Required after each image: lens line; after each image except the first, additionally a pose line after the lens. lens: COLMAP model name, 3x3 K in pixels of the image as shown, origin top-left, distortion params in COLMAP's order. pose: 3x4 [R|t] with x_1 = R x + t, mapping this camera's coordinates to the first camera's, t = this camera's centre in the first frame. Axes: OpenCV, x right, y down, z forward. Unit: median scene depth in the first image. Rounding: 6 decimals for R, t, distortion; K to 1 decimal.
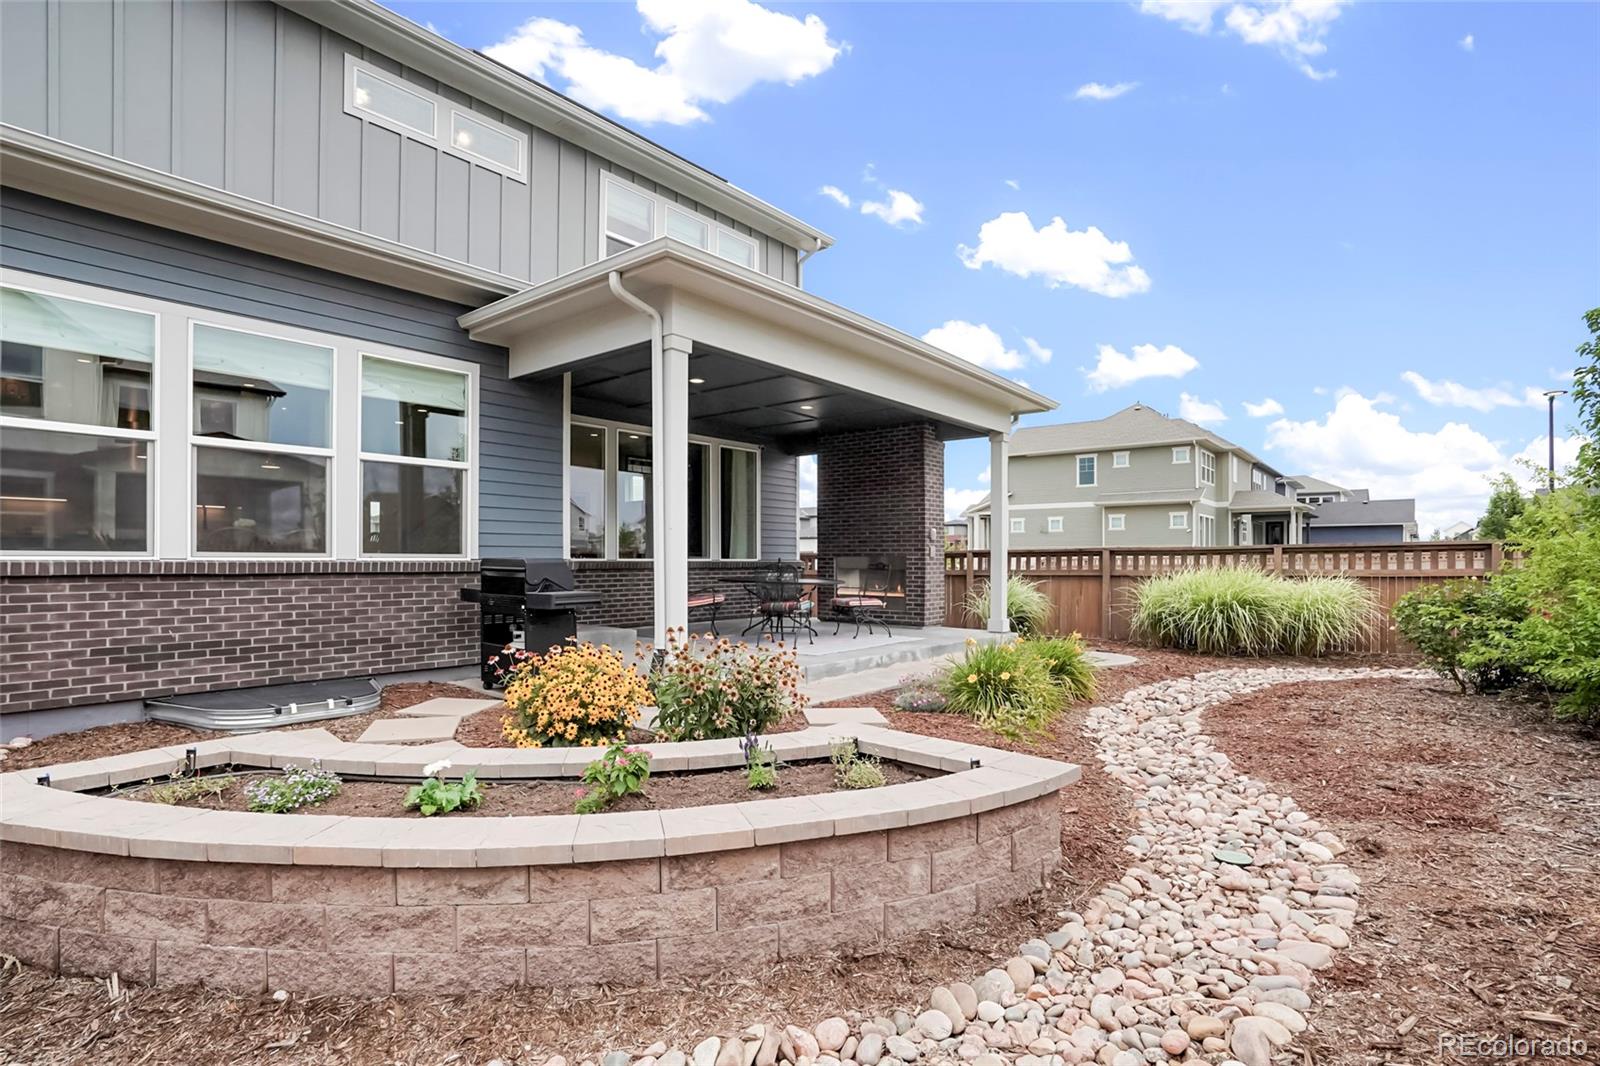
lens RADIAL K [[767.0, 0, 800.0], [0, 767.0, 533.0], [0, 0, 1]] dist [-0.002999, -0.000413]
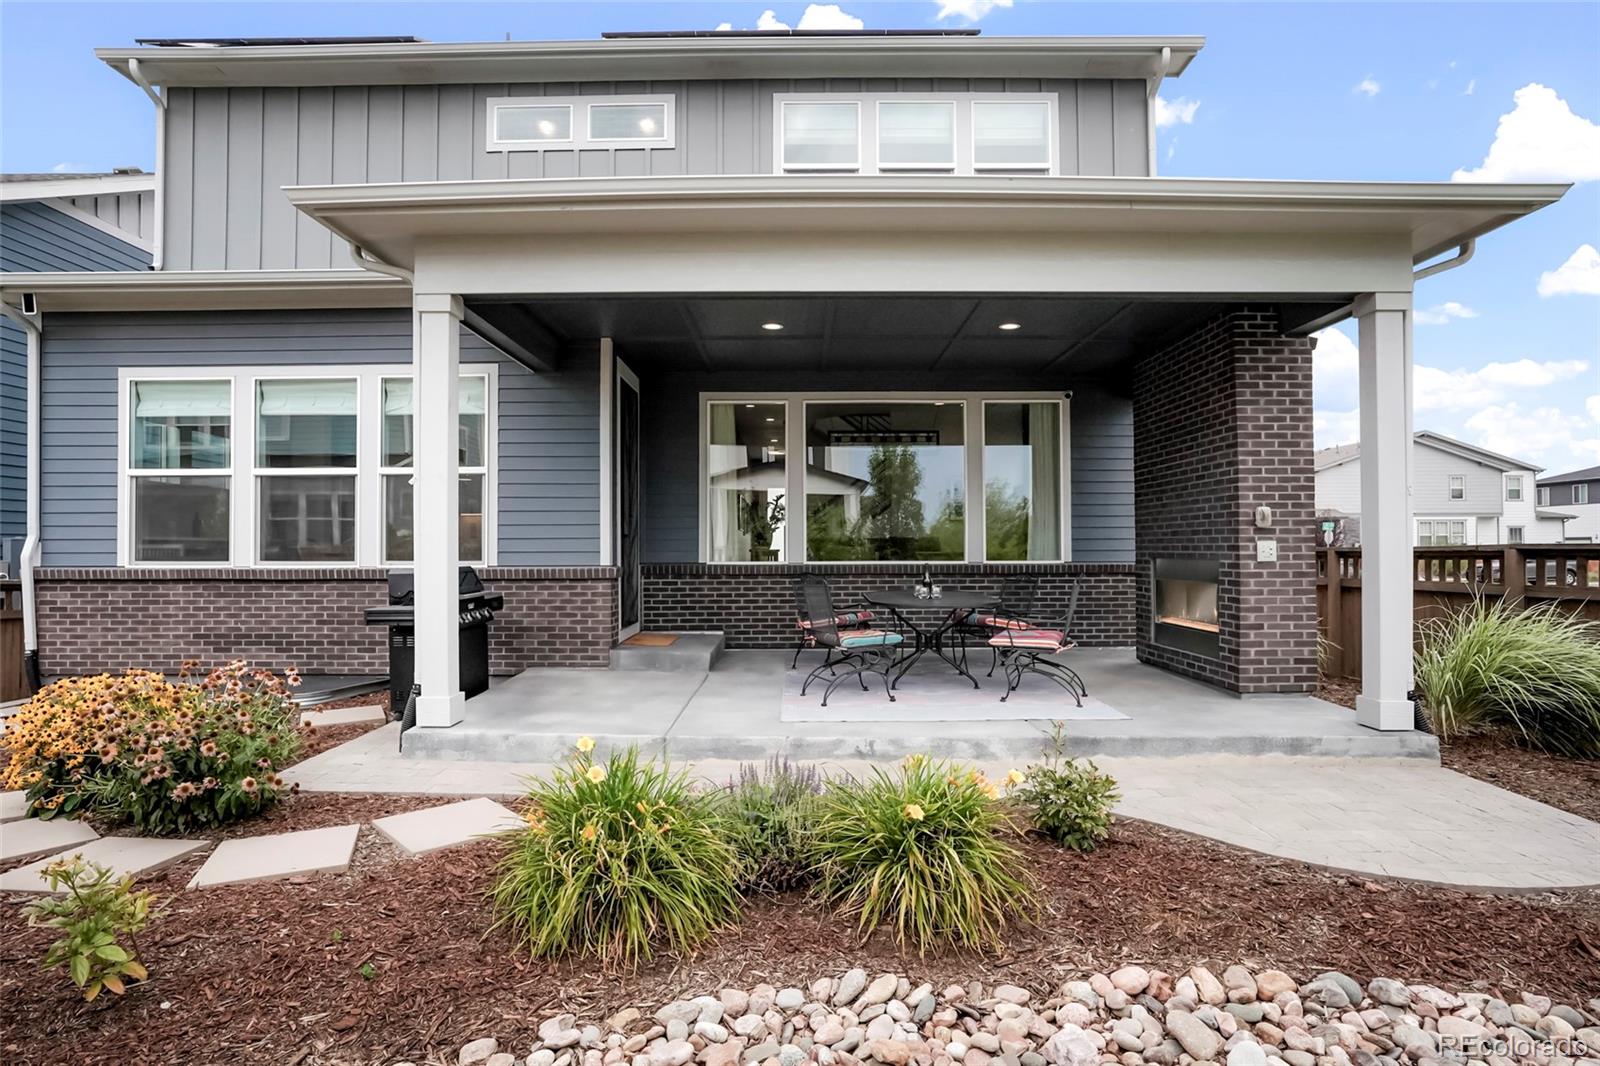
lens RADIAL K [[873.4, 0, 800.0], [0, 873.4, 533.0], [0, 0, 1]] dist [-0.020217, -0.000054]
pose [[0.644622, -0.030631, -0.763887, 0.795959], [0.029917, 0.999442, -0.014831, 0.024028], [0.763915, -0.013293, 0.645179, 0.704789]]
